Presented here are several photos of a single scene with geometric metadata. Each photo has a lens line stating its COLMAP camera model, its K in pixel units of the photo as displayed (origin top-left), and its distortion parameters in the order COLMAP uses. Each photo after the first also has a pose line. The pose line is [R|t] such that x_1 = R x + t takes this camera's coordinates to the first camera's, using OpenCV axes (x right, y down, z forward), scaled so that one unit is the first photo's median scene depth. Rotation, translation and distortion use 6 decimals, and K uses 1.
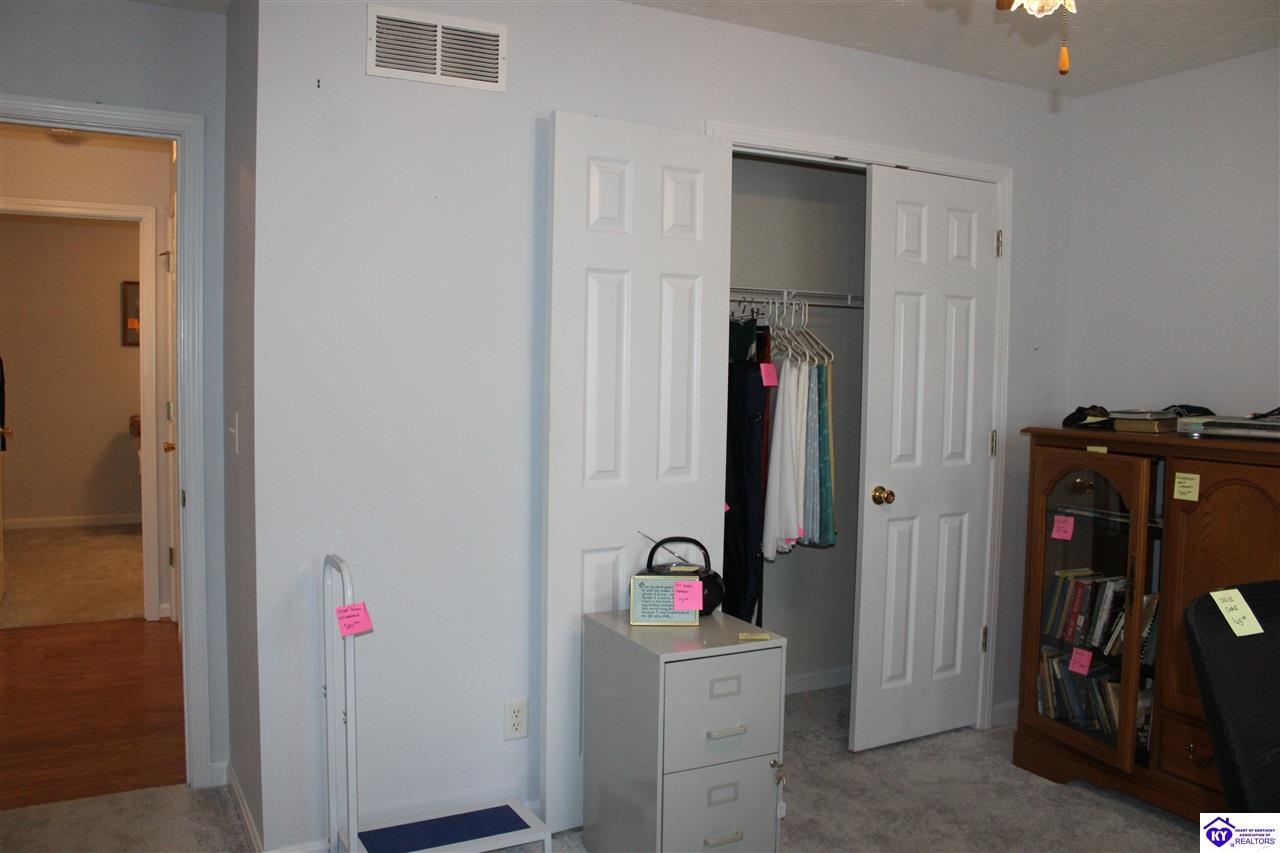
lens RADIAL K [[1078.8, 0, 663.9], [0, 1078.8, 428.9], [0, 0, 1]] dist [-0.157980, 0.140598]
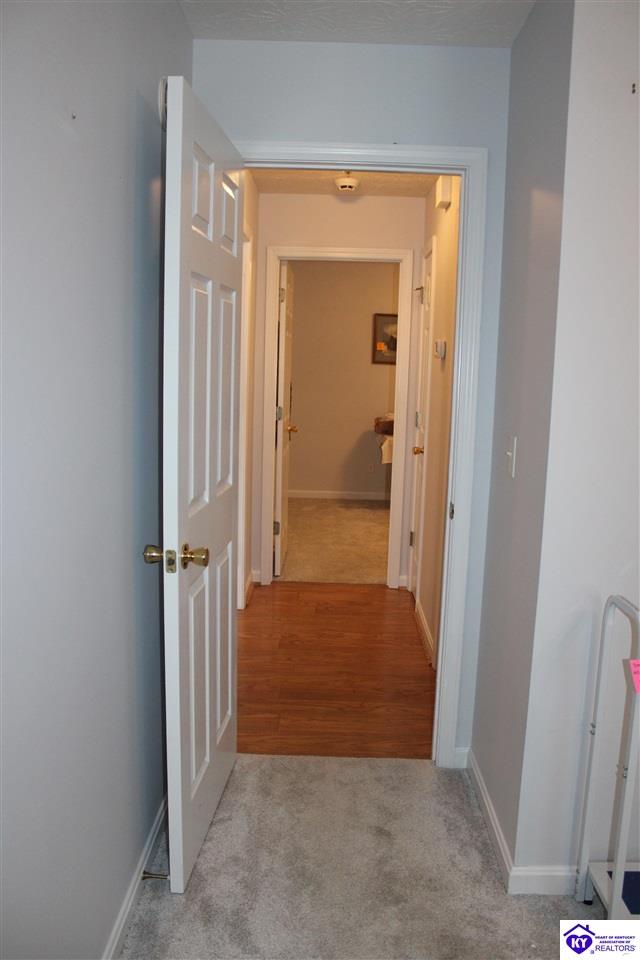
lens RADIAL K [[809.1, 0, 320.9], [0, 809.1, 480.1], [0, 0, 1]] dist [-0.157980, 0.140598]
pose [[0.868674, 0.075590, -0.489583, -0.125300], [-0.043085, 0.996073, 0.077345, -0.017375], [0.493507, -0.046094, 0.868519, 0.156474]]
